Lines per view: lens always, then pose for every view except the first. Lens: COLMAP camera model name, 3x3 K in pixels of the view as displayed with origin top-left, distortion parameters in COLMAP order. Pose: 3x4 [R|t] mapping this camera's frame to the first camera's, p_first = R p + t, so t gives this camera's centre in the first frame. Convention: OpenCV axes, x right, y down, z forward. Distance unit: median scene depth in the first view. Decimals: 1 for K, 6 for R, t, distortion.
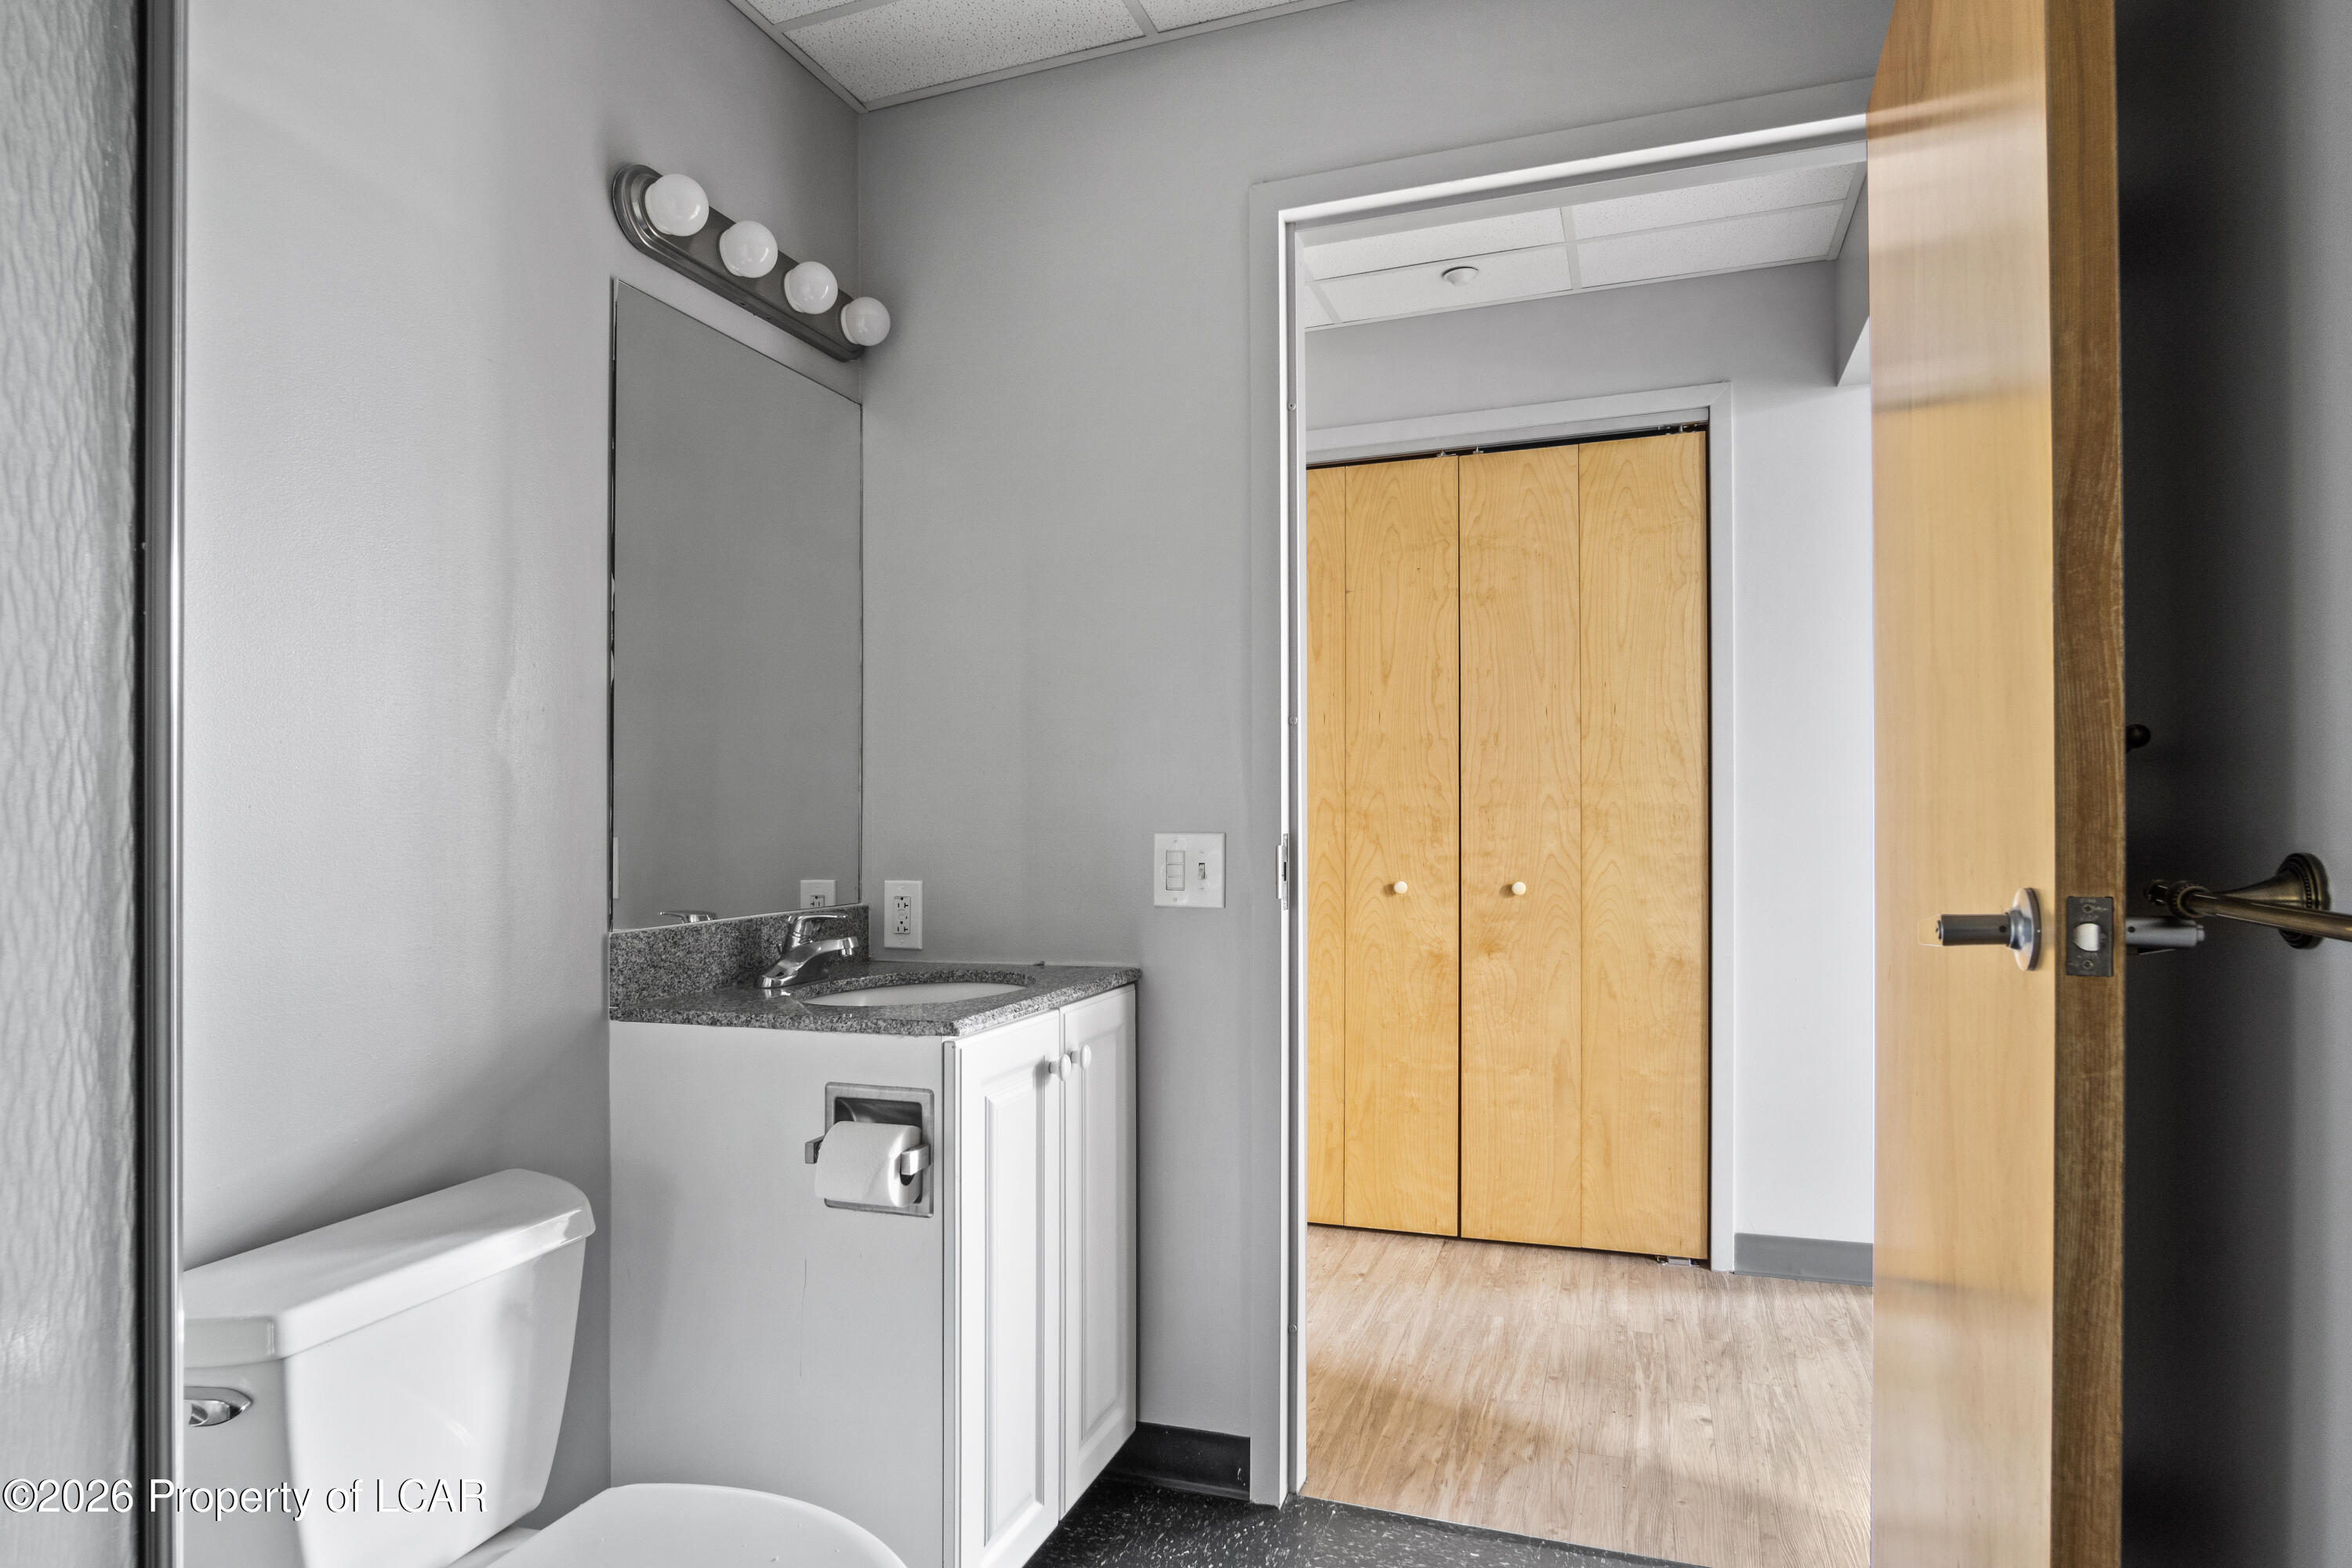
lens RADIAL K [[1275.4, 0, 1175.4], [0, 1275.4, 800.6], [0, 0, 1]] dist [-0.033035, -0.001527]
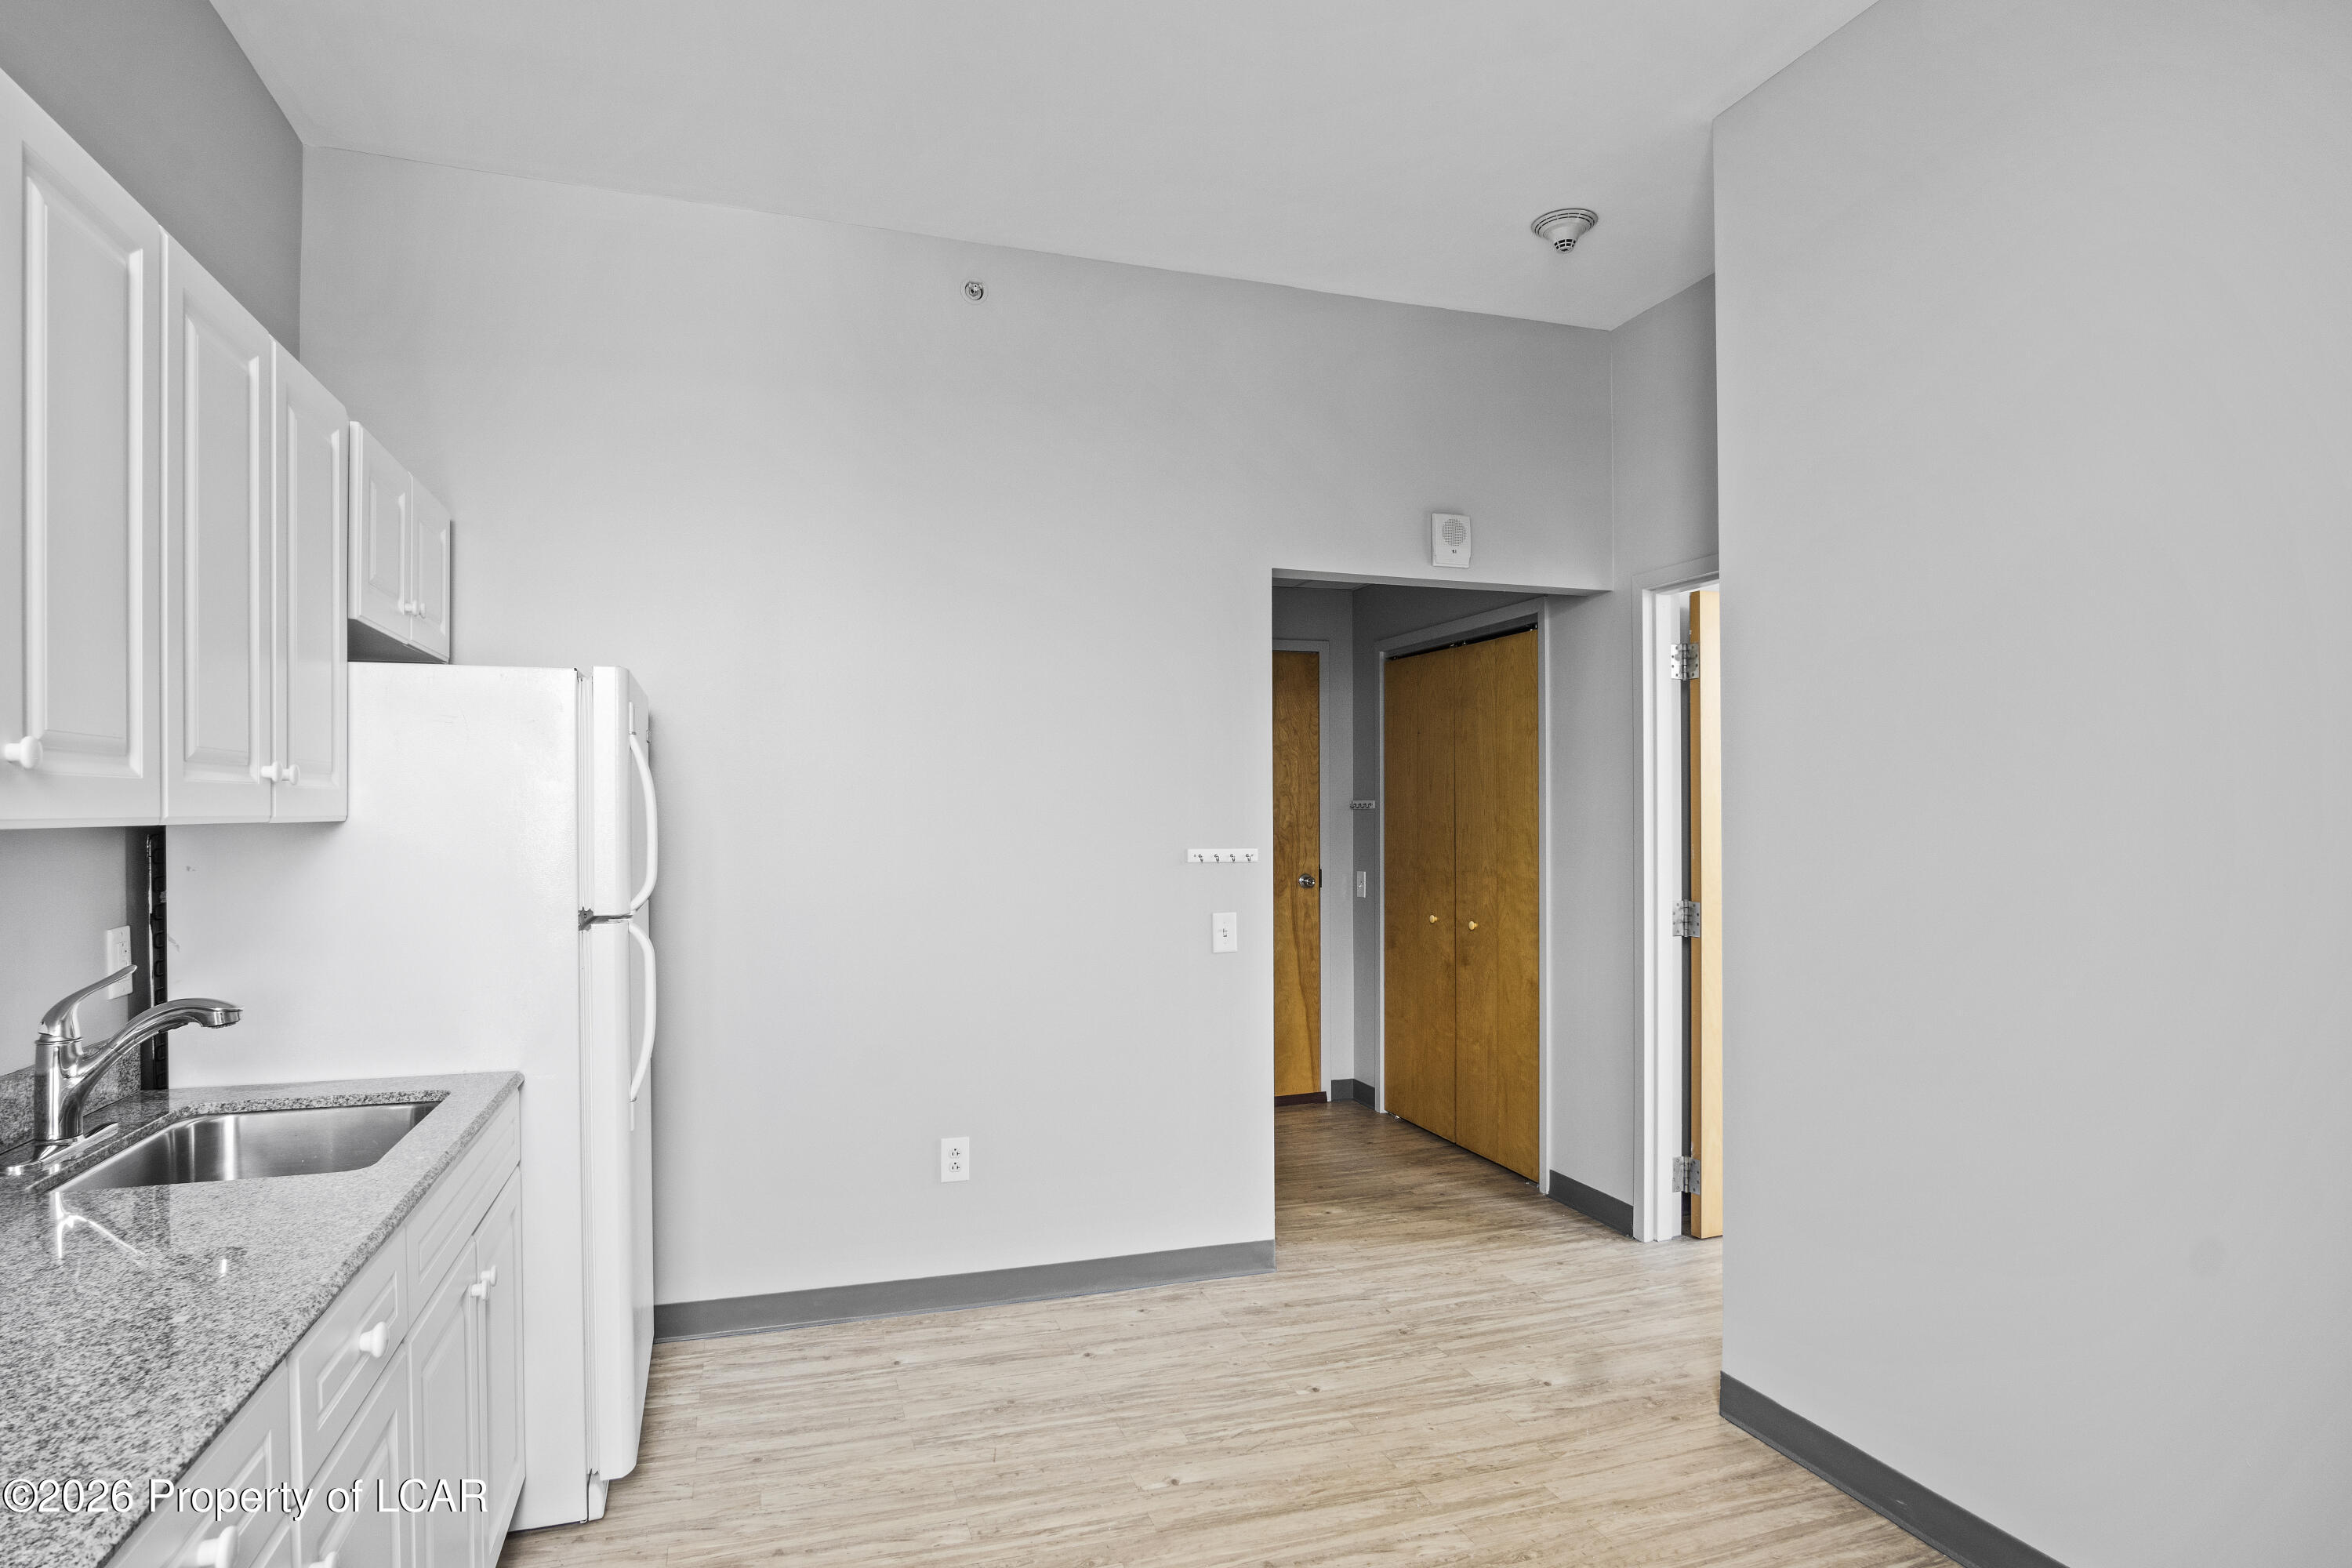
lens RADIAL K [[1275.4, 0, 1175.6], [0, 1275.4, 786.6], [0, 0, 1]] dist [-0.033035, -0.001527]
pose [[0.625699, 0.001461, -0.780063, 1.271220], [0.003000, 0.999986, 0.004279, -0.109962], [0.780059, -0.005018, 0.625686, -0.261234]]
